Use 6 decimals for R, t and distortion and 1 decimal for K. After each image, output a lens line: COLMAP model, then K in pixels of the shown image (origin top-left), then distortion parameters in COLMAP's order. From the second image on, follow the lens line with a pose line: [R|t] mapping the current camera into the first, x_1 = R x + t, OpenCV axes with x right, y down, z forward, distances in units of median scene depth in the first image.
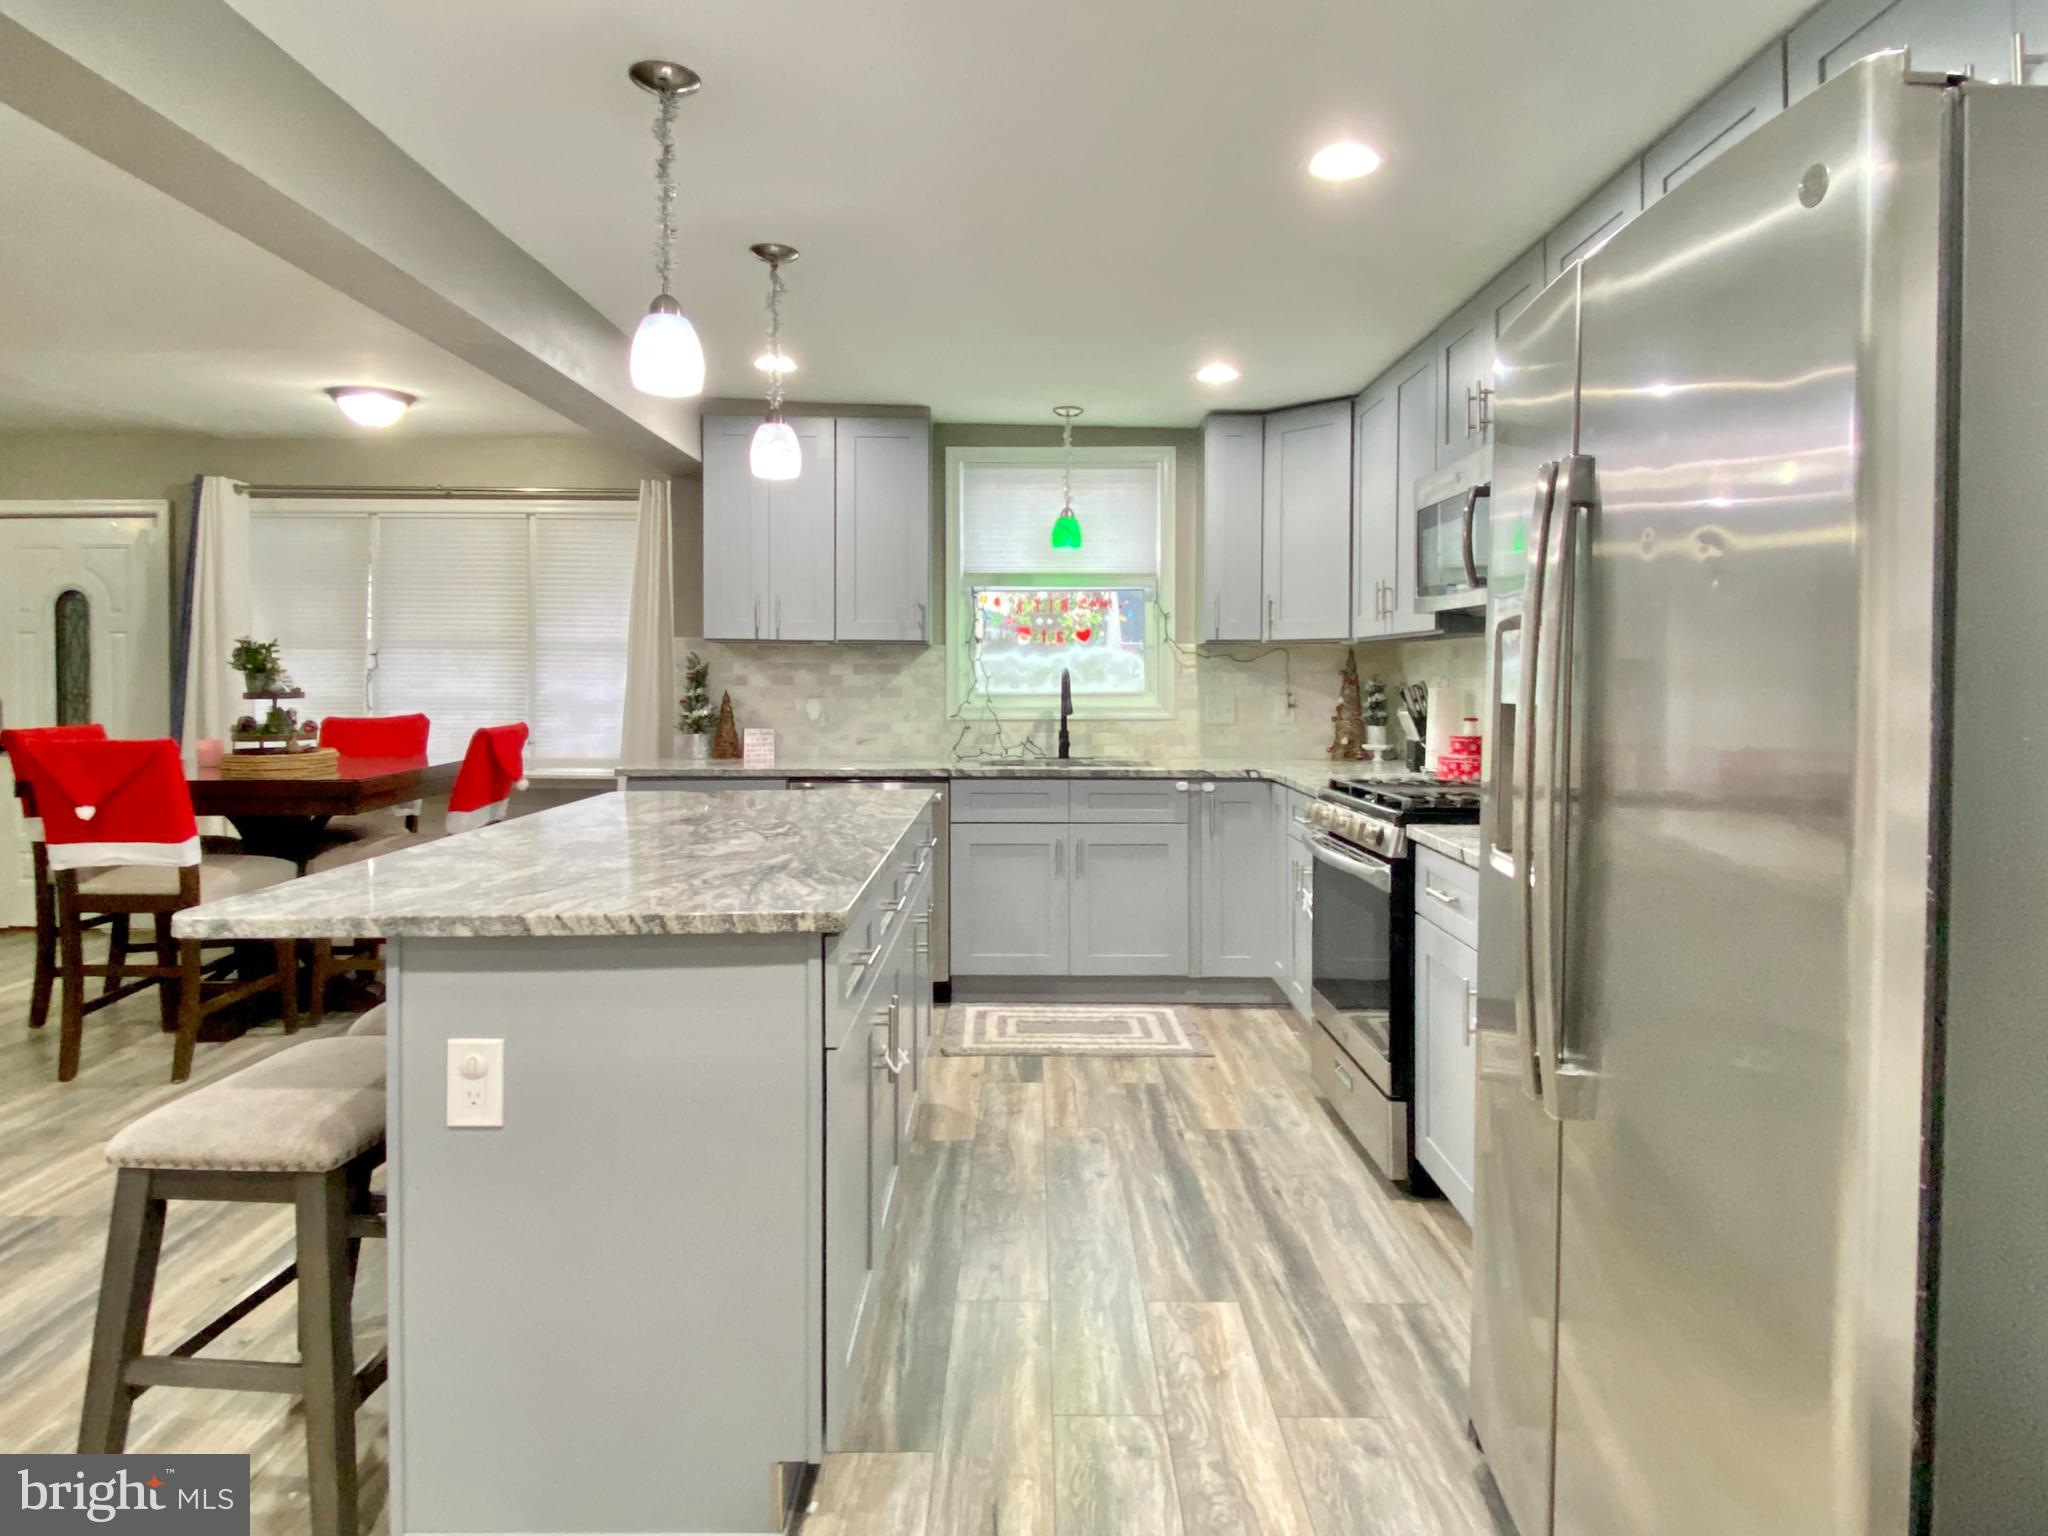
lens RADIAL K [[1185.3, 0, 1014.0], [0, 1185.3, 707.6], [0, 0, 1]] dist [0.071689, -0.076297]
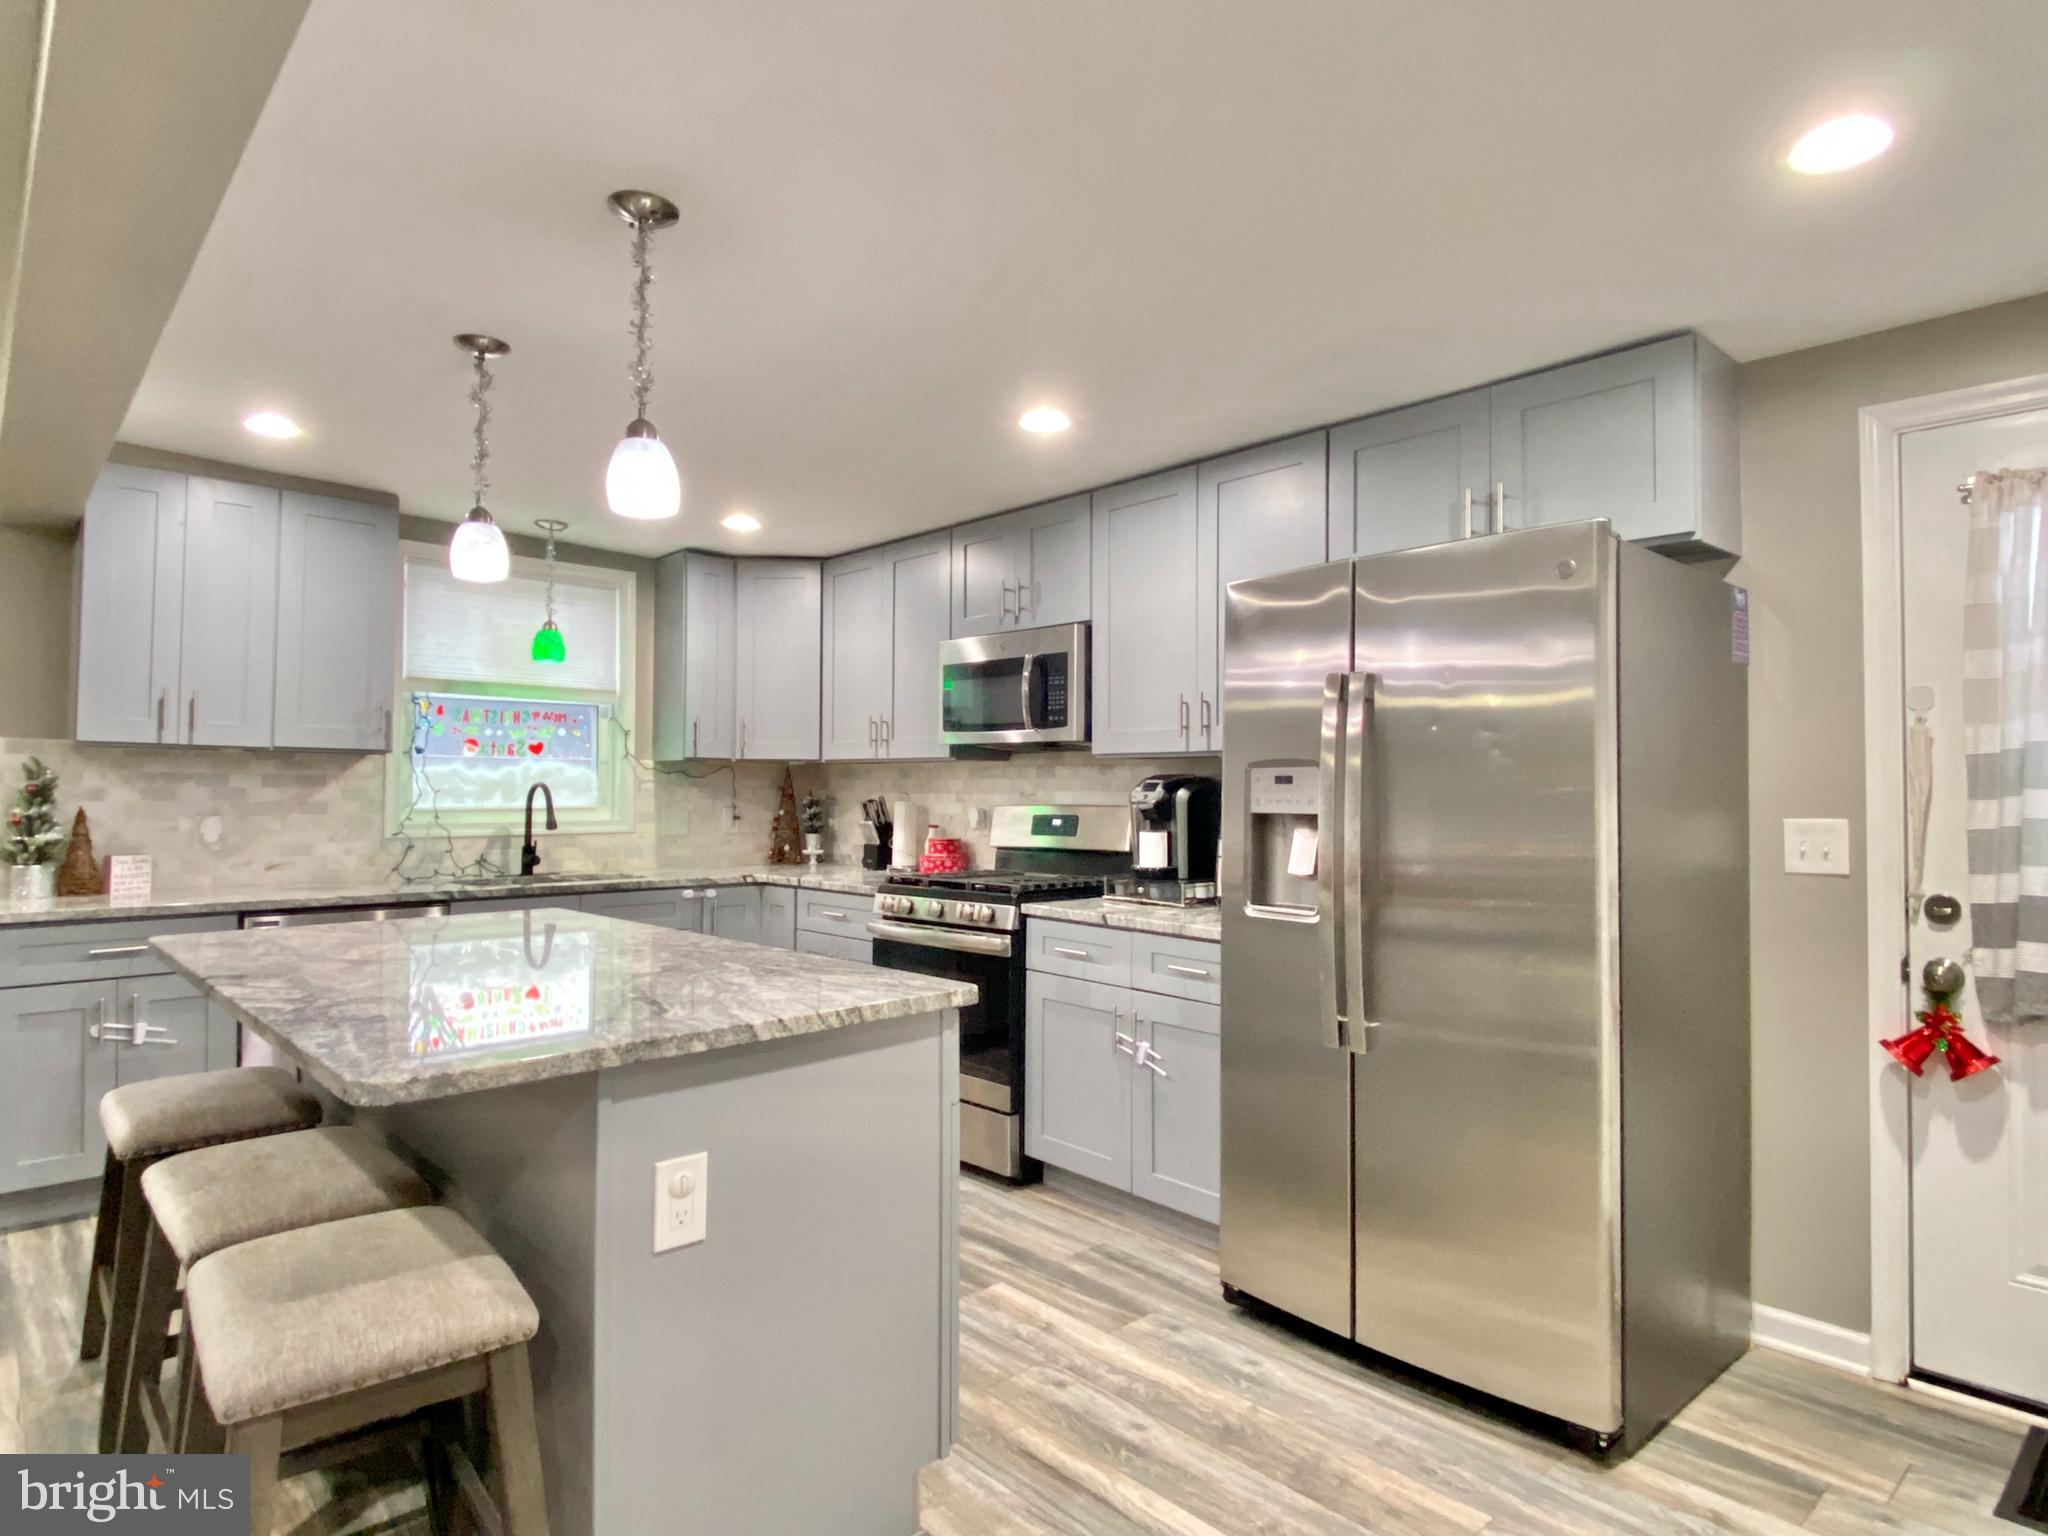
lens RADIAL K [[1144.4, 0, 1024.0], [0, 1144.4, 768.0], [0, 0, 1]] dist [0.066609, -0.064473]
pose [[0.730723, 0.017303, 0.682455, -0.322527], [0.012736, 0.999159, -0.038970, -0.002904], [-0.682556, 0.037168, 0.729888, 0.030637]]
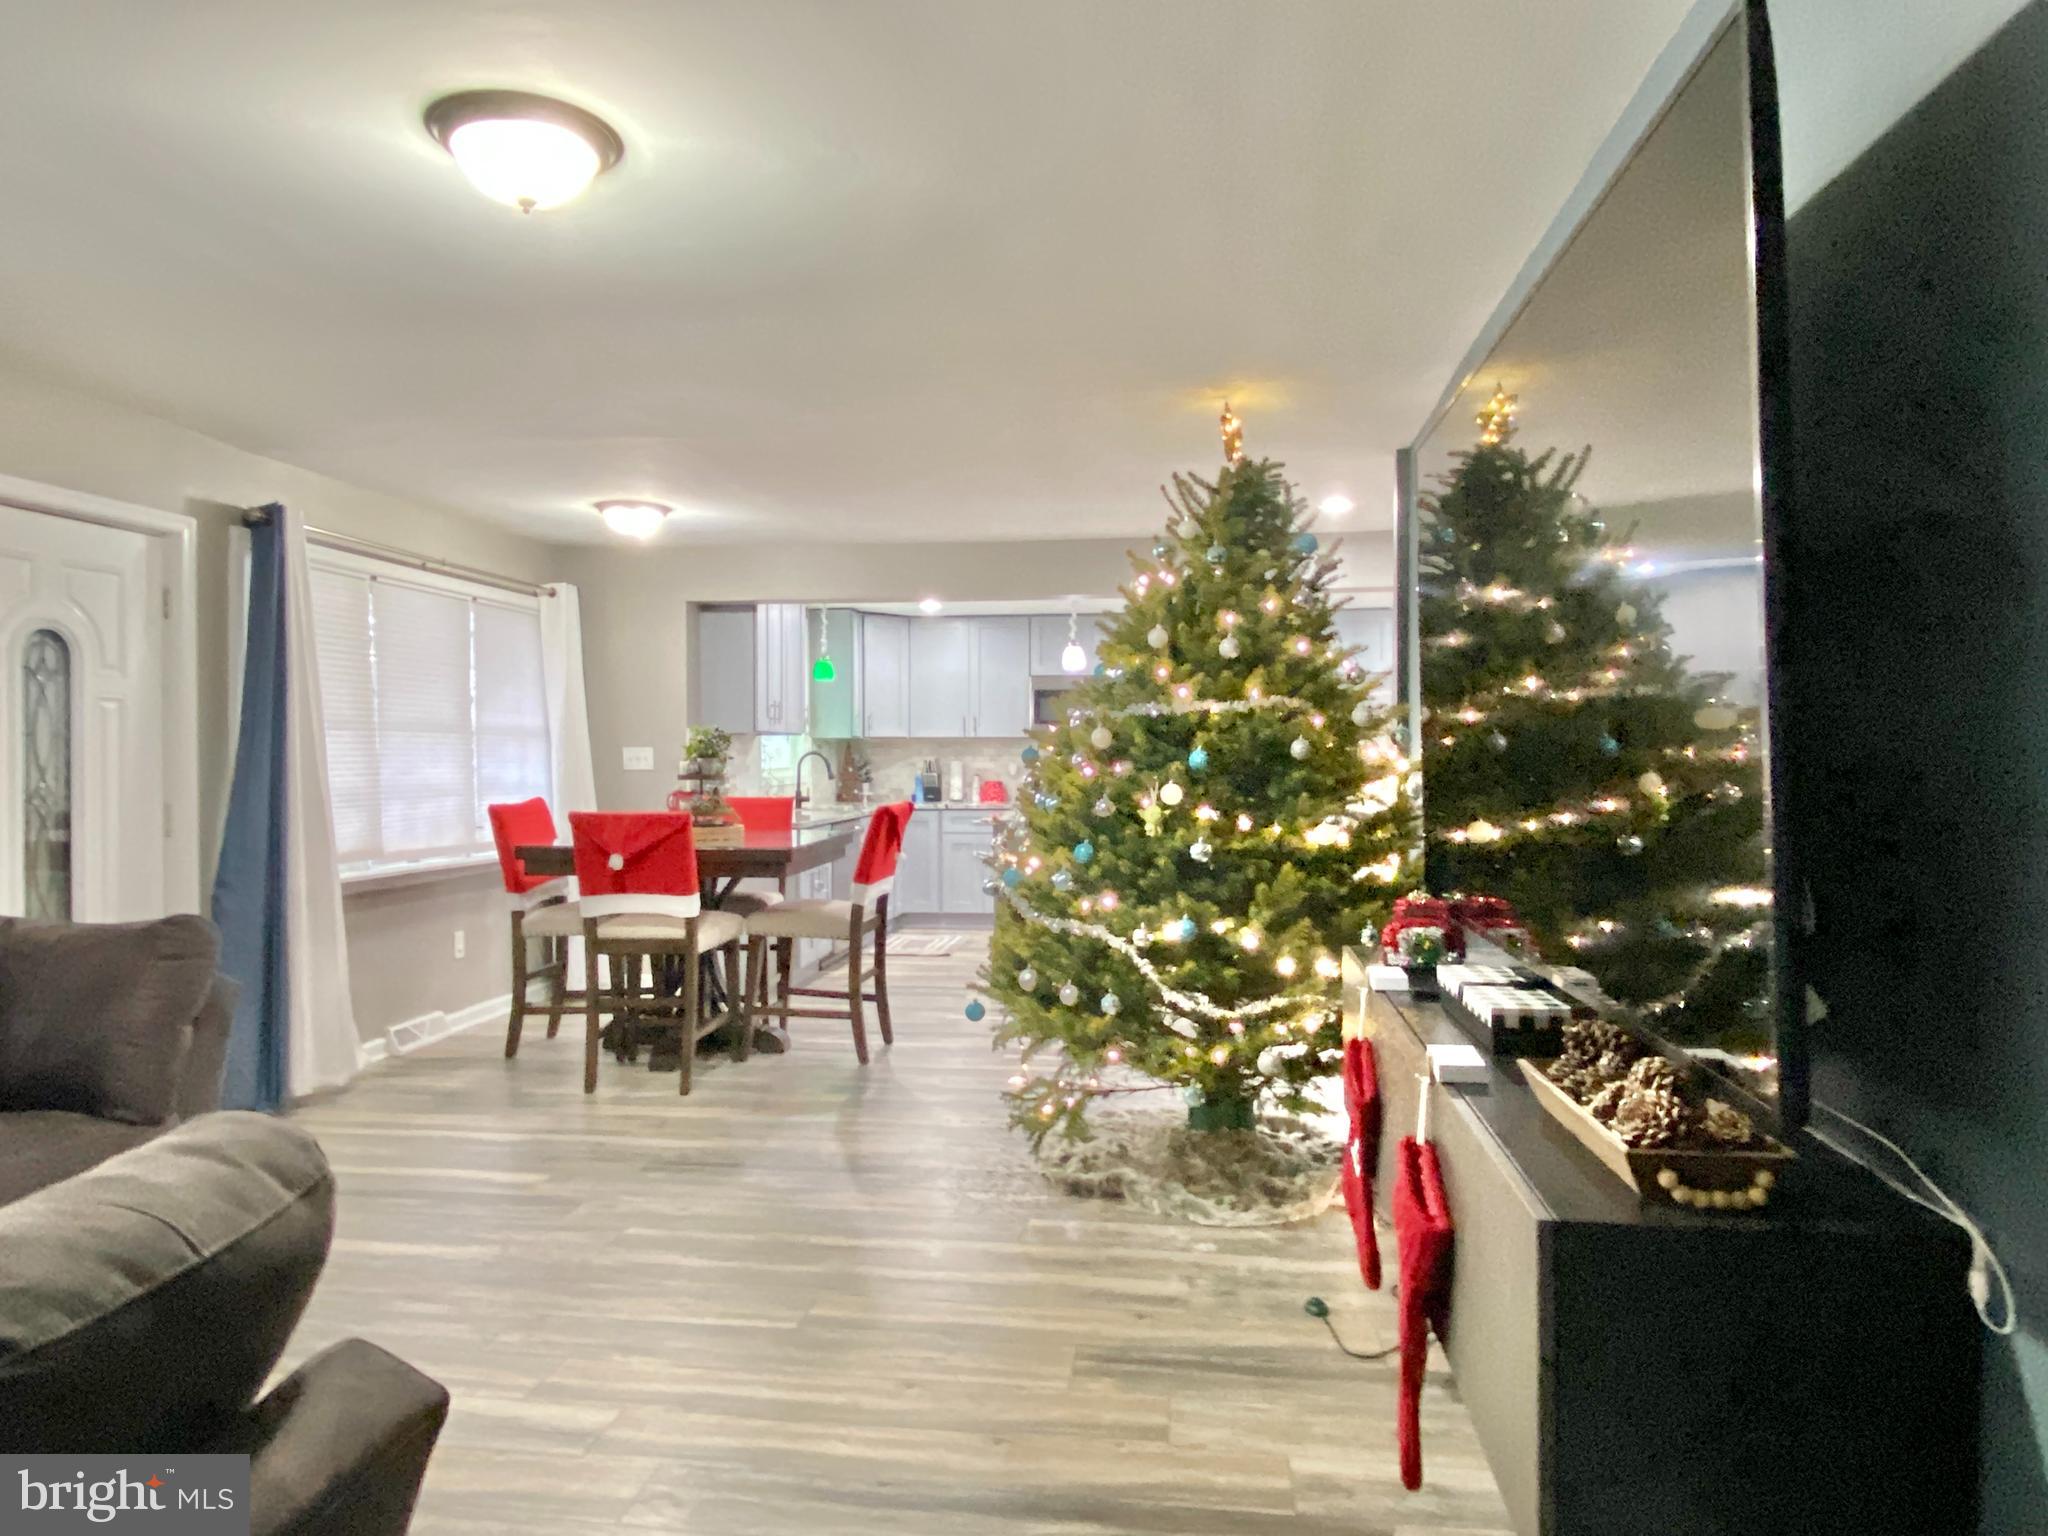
lens RADIAL K [[1281.9, 0, 1016.3], [0, 1281.9, 757.5], [0, 0, 1]] dist [0.070264, -0.085880]
pose [[0.132643, -0.002045, 0.991162, -1.706007], [0.031453, 0.999503, -0.002147, -0.013193], [-0.990665, 0.031459, 0.132641, 0.501048]]
